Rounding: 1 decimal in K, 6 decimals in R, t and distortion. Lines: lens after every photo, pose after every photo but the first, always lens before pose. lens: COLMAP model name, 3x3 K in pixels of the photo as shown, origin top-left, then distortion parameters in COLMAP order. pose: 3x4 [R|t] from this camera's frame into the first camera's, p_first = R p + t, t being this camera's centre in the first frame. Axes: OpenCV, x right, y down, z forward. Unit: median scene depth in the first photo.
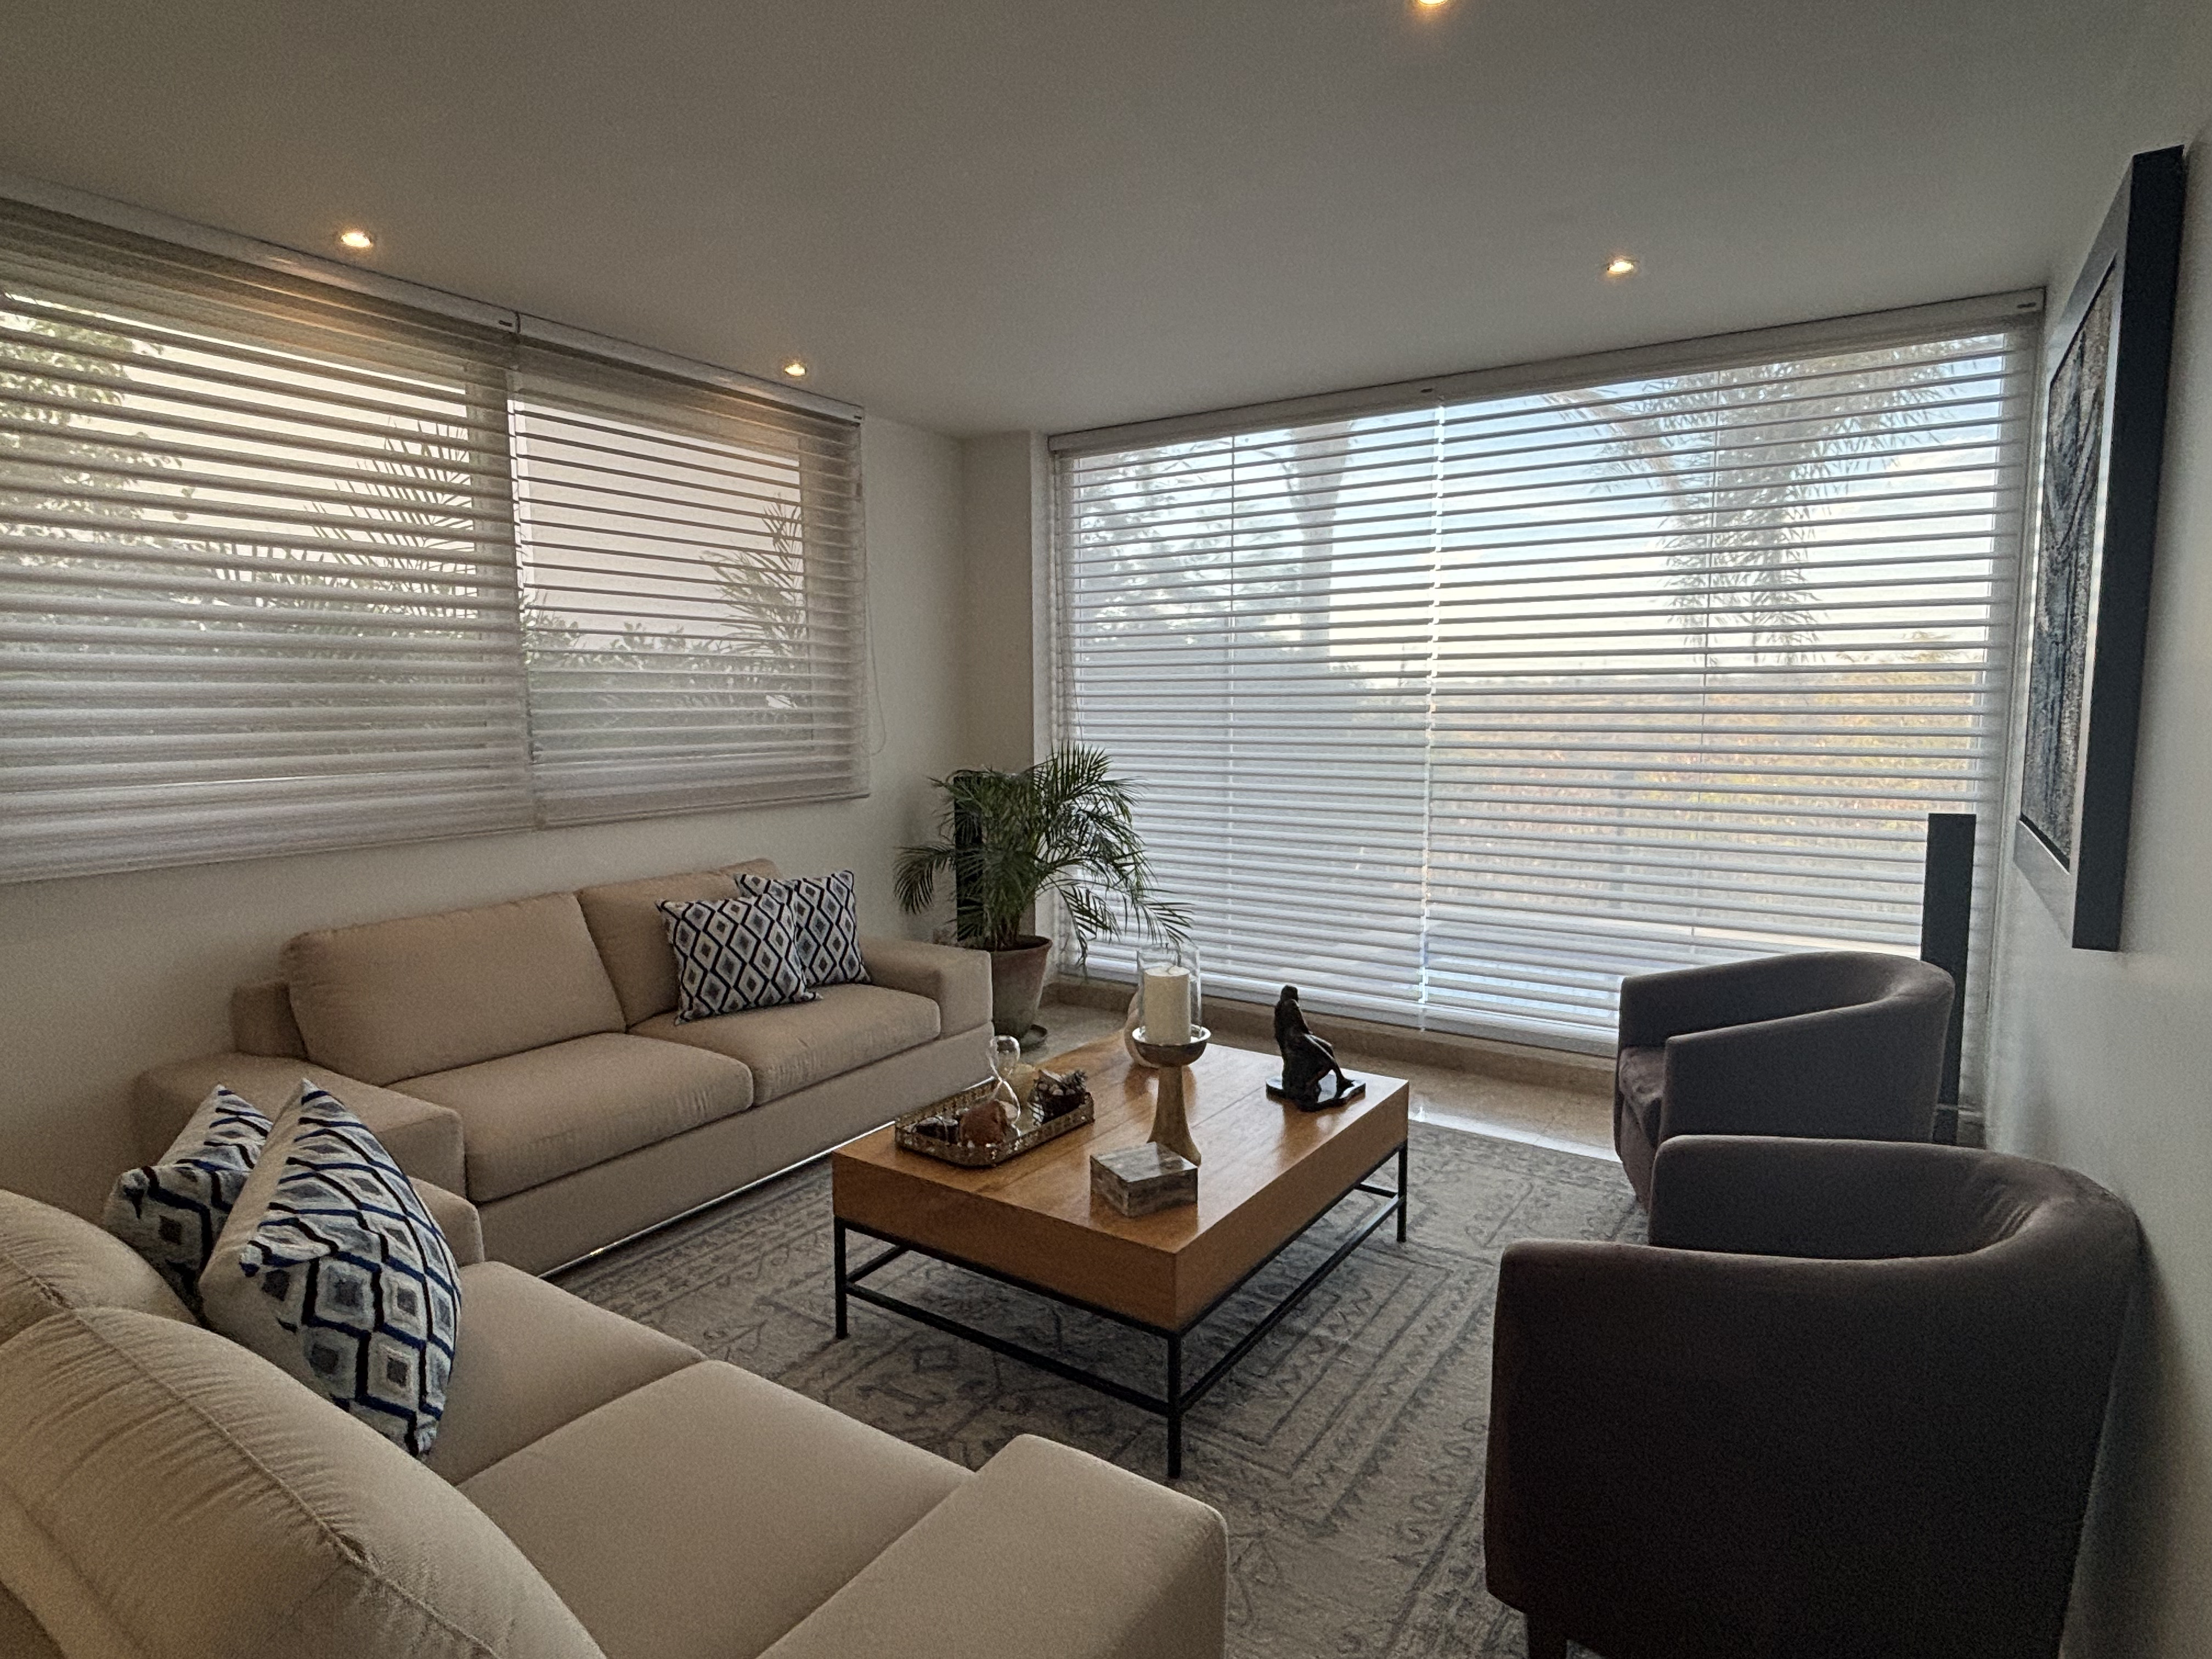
lens RADIAL K [[1200.5, 0, 1106.5], [0, 1200.5, 831.1], [0, 0, 1]] dist [-0.004780, -0.002274]
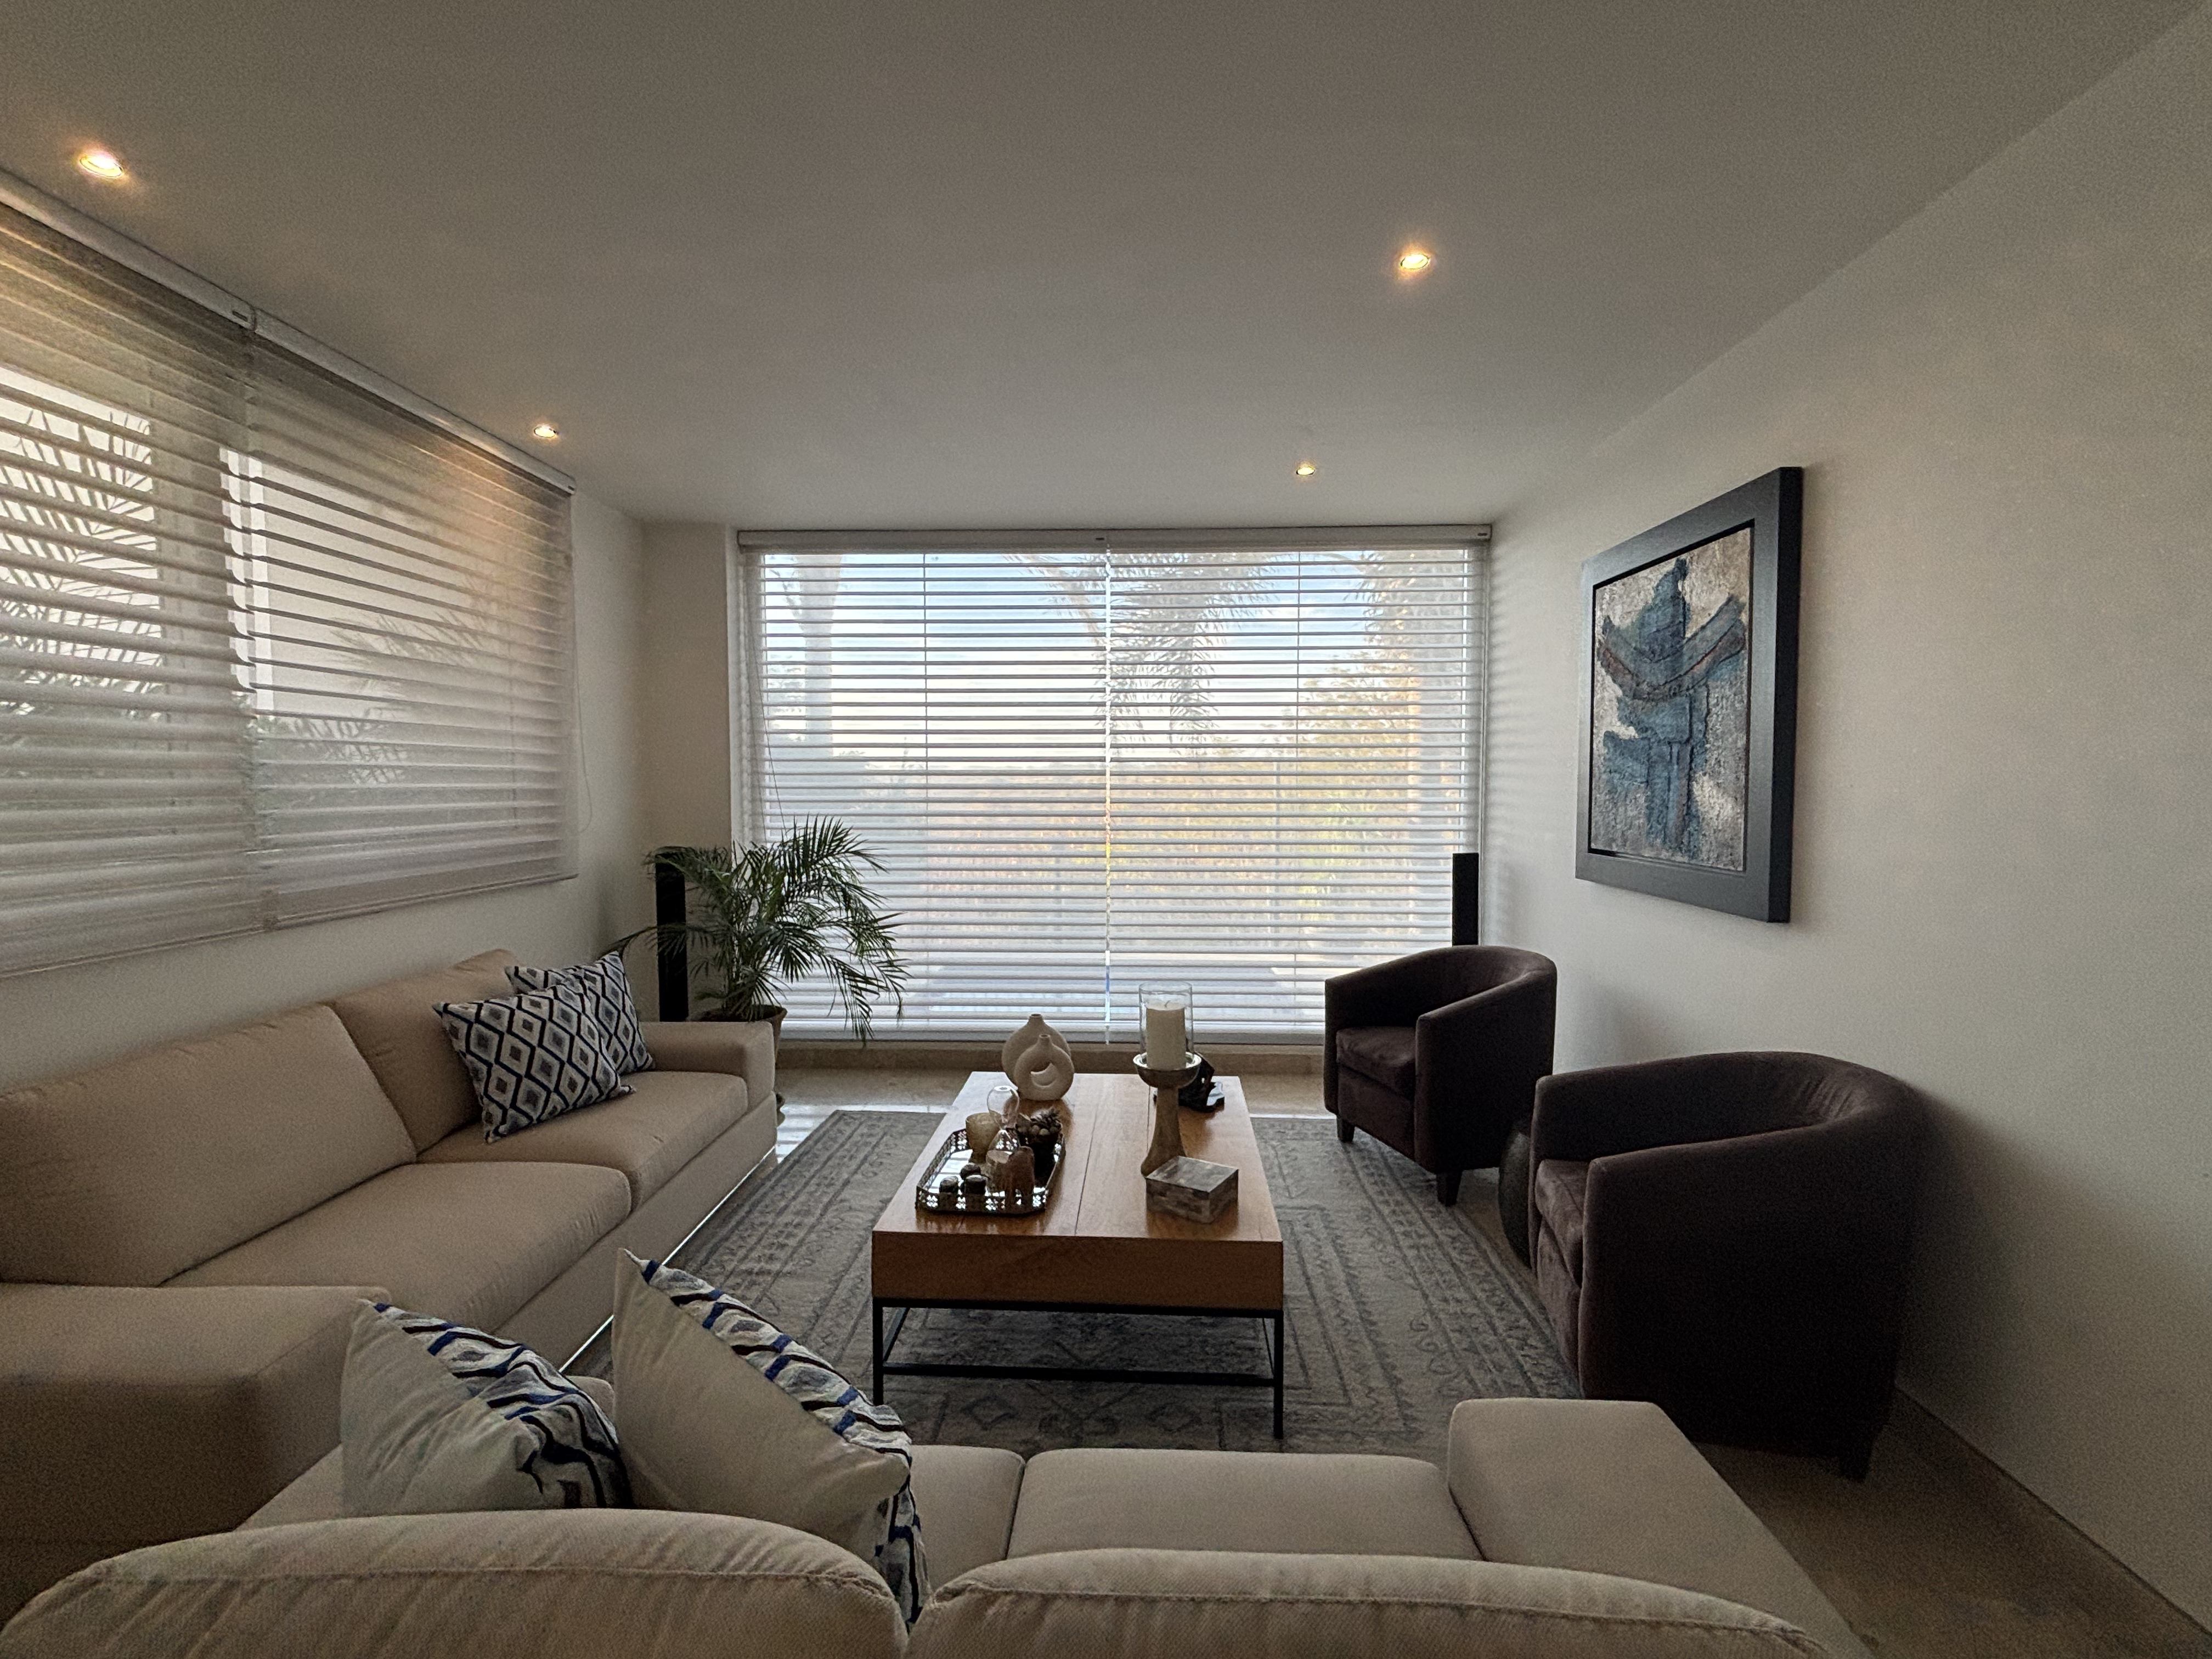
lens RADIAL K [[1010.0, 0, 1099.6], [0, 1010.0, 829.1], [0, 0, 1]] dist [-0.004097, 0.000343]
pose [[0.856685, -0.019729, 0.515463, -0.345097], [0.052337, 0.997436, -0.048806, -0.007745], [-0.513179, 0.068790, 0.855521, 0.125593]]
